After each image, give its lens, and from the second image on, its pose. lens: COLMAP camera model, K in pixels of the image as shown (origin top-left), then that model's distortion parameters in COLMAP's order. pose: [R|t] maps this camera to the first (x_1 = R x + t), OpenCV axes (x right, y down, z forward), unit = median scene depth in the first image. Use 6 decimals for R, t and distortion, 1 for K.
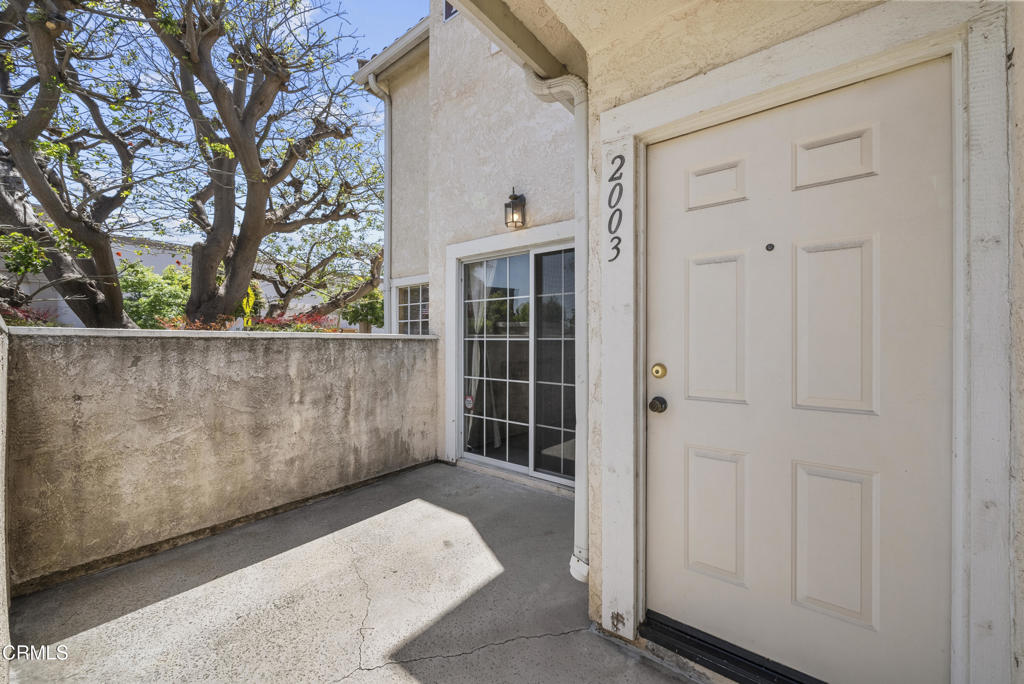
lens RADIAL K [[403.5, 0, 507.4], [0, 403.5, 339.3], [0, 0, 1]] dist [-0.000375, -0.000066]
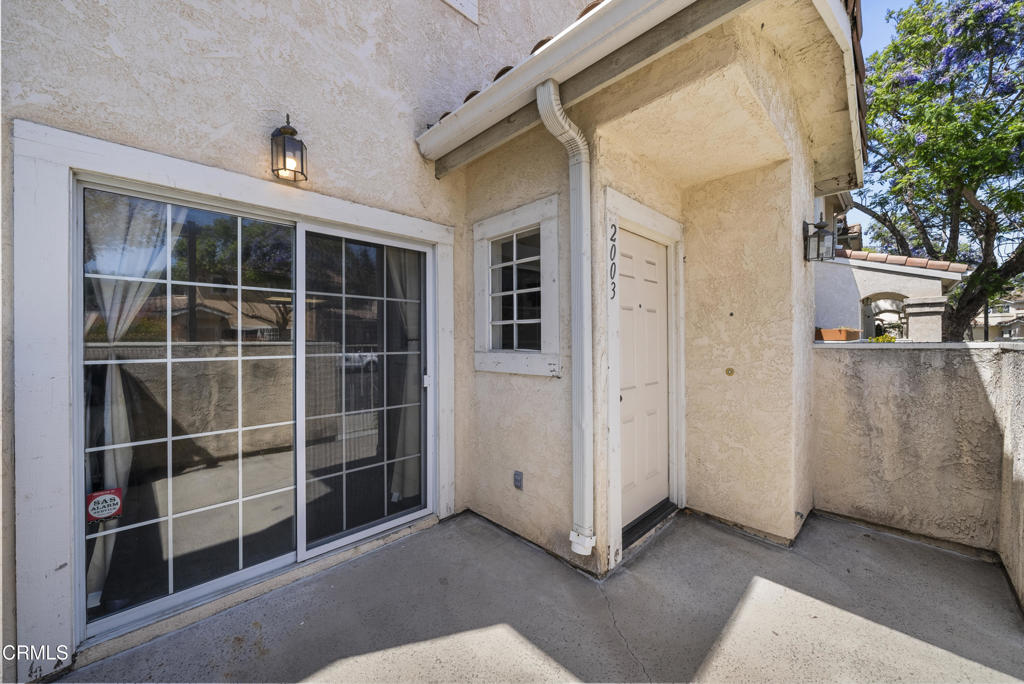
lens RADIAL K [[380.5, 0, 513.2], [0, 380.5, 340.0], [0, 0, 1]] dist [-0.001314, -0.000262]
pose [[0.116666, -0.003008, 0.993167, -0.542954], [0.003115, 0.999992, 0.002663, -0.029287], [-0.993166, 0.002783, 0.116674, 0.598507]]
